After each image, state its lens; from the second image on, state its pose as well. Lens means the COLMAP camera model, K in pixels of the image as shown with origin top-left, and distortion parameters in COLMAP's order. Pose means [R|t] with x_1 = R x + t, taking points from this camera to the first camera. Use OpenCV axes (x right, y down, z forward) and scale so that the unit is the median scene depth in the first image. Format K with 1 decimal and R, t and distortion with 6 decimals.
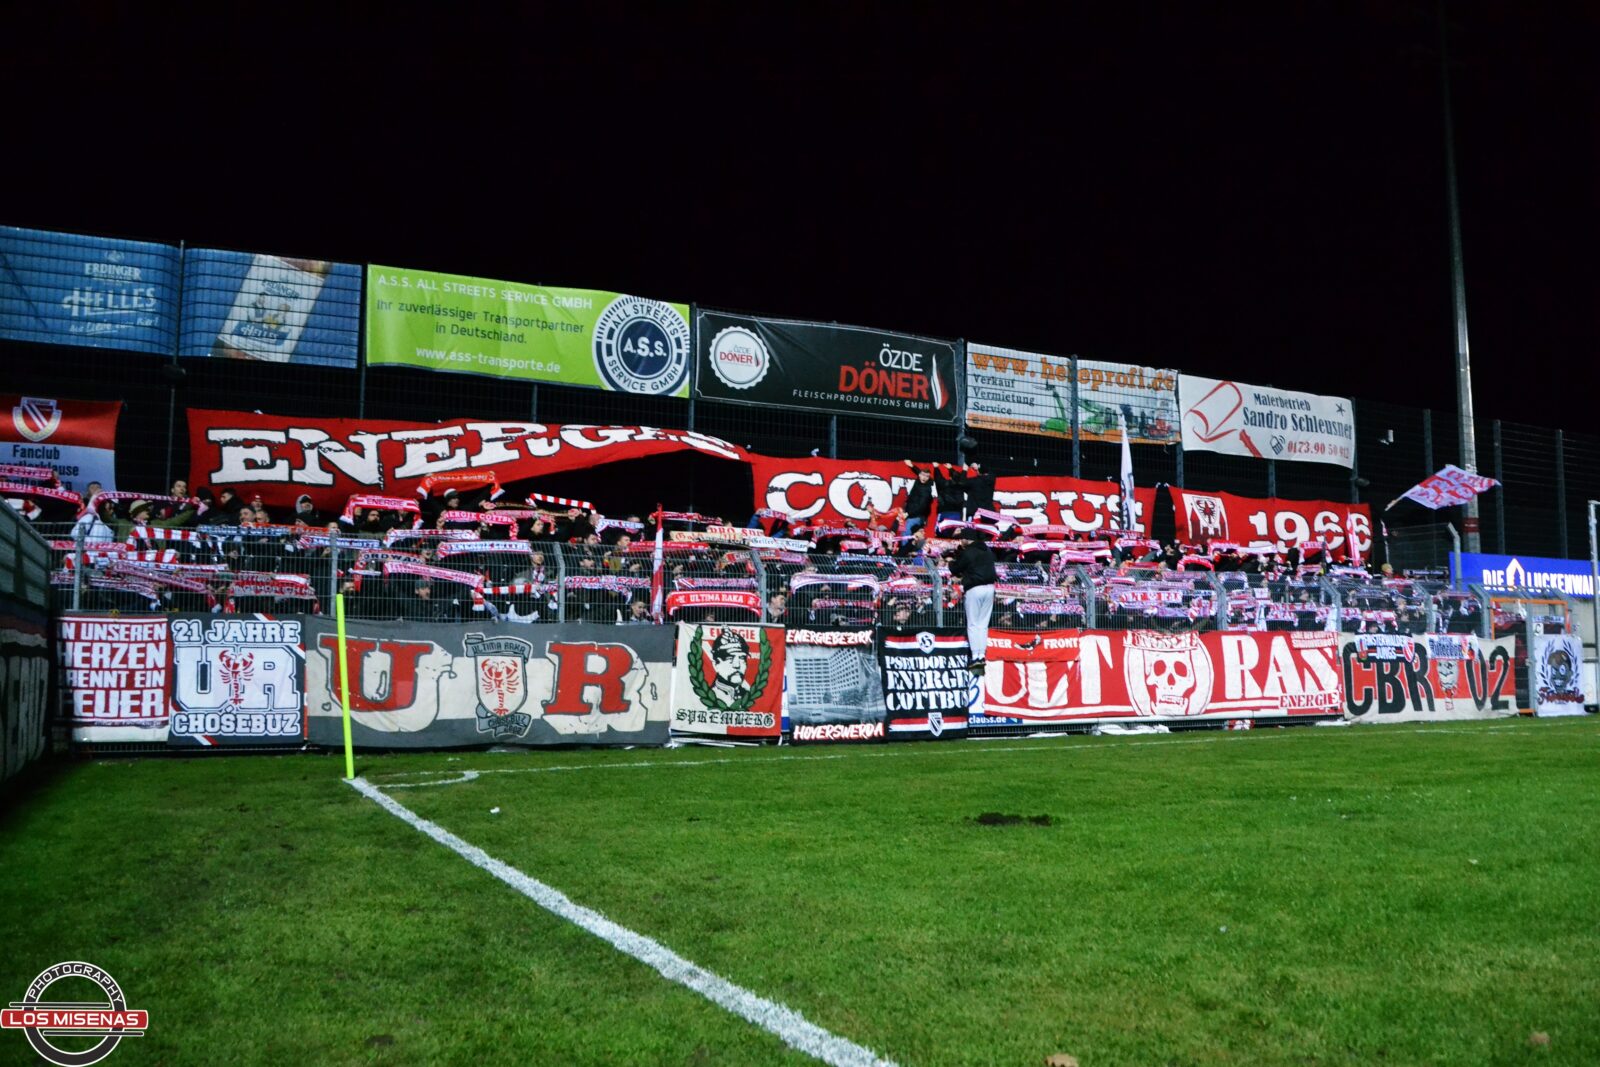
lens RADIAL K [[1304.6, 0, 821.0], [0, 1304.6, 548.5], [0, 0, 1]] dist [-0.111665, 0.014121]
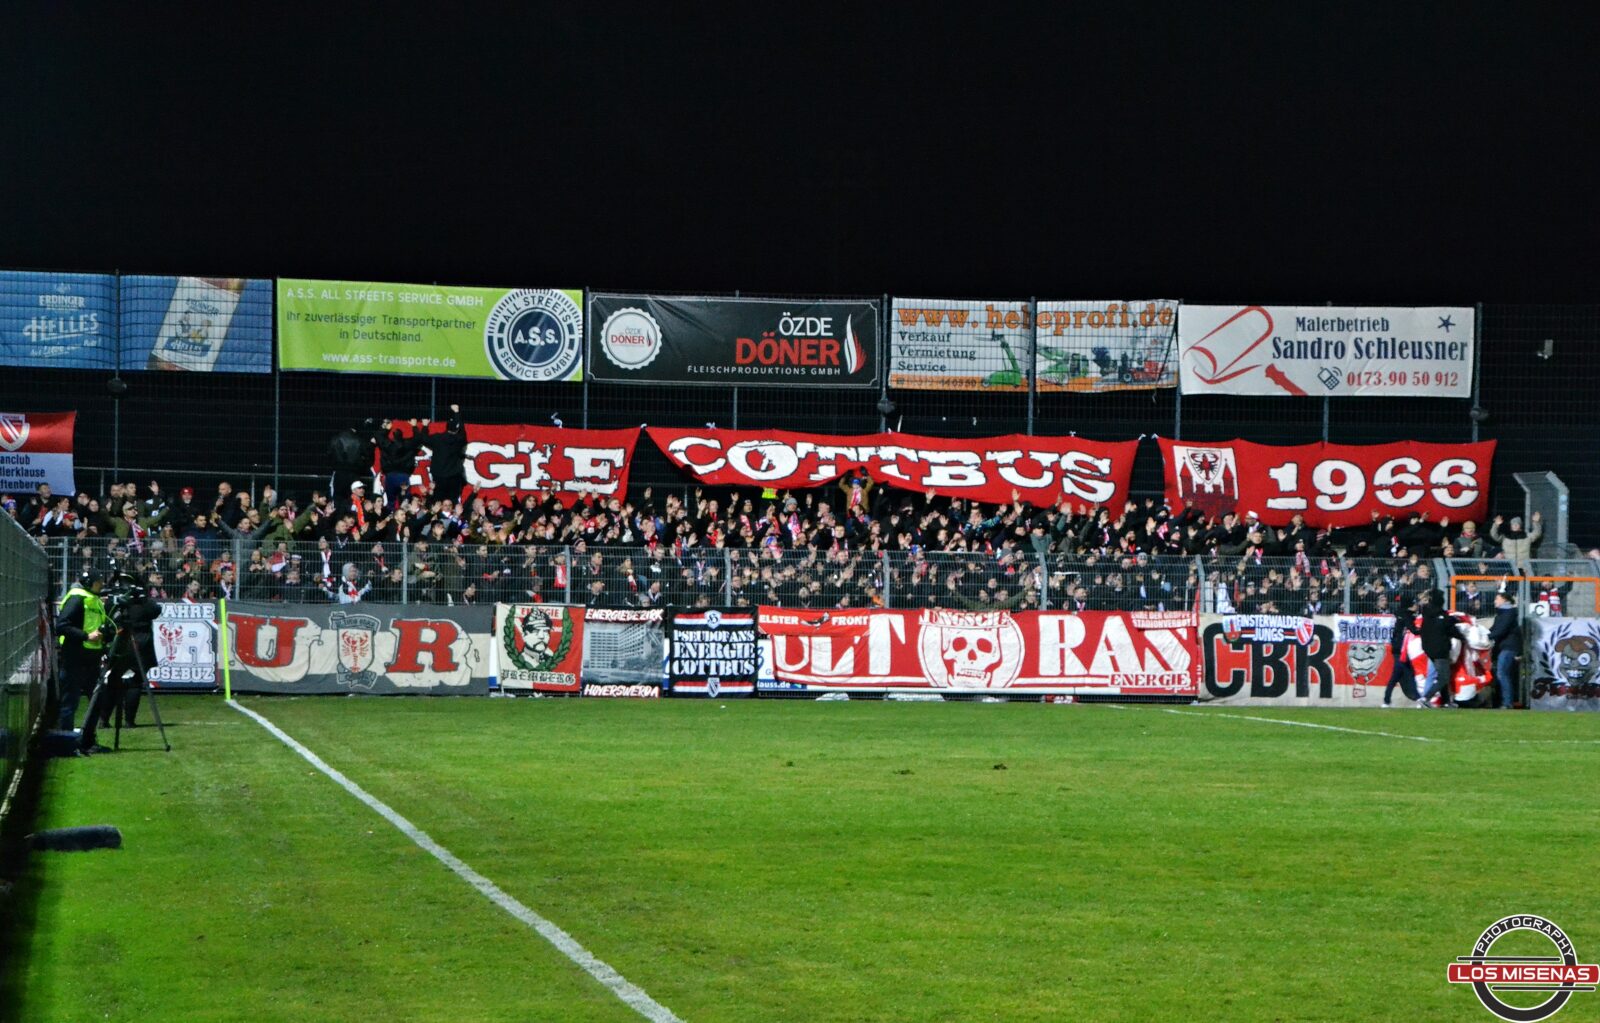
lens RADIAL K [[3938.2, 0, 683.4], [0, 3938.2, 575.4], [0, 0, 1]] dist [0.559418, 2.078329]
pose [[0.946741, 0.010389, -0.321828, 1.006891], [0.016894, 0.996500, 0.081865, -0.219114], [0.321552, -0.082942, 0.943252, -2.001966]]
